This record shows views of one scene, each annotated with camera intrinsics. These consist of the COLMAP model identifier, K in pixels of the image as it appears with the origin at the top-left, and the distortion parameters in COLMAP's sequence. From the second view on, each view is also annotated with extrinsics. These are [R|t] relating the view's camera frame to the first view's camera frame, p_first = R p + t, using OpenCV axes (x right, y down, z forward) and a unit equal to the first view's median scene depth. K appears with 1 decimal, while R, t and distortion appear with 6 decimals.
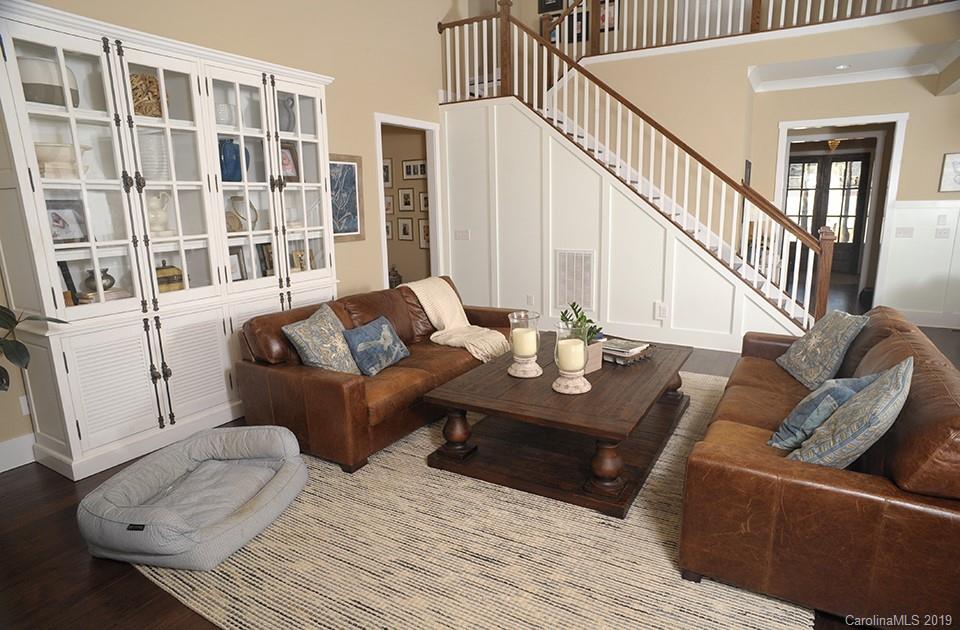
lens RADIAL K [[541.0, 0, 480.7], [0, 541.0, 309.2], [0, 0, 1]] dist [-0.028873, 0.008204]
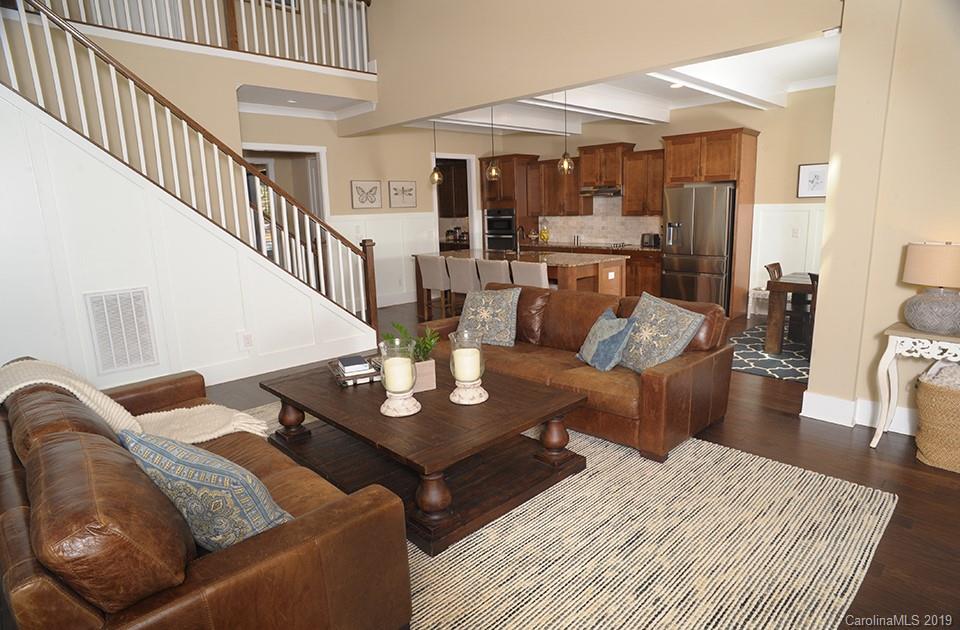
lens RADIAL K [[541.0, 0, 484.1], [0, 541.0, 310.9], [0, 0, 1]] dist [-0.028873, 0.008204]
pose [[0.268988, -0.172132, 0.947637, -0.886155], [0.207425, 0.971165, 0.117528, -0.146418], [-0.940543, 0.164950, 0.296936, 0.776423]]
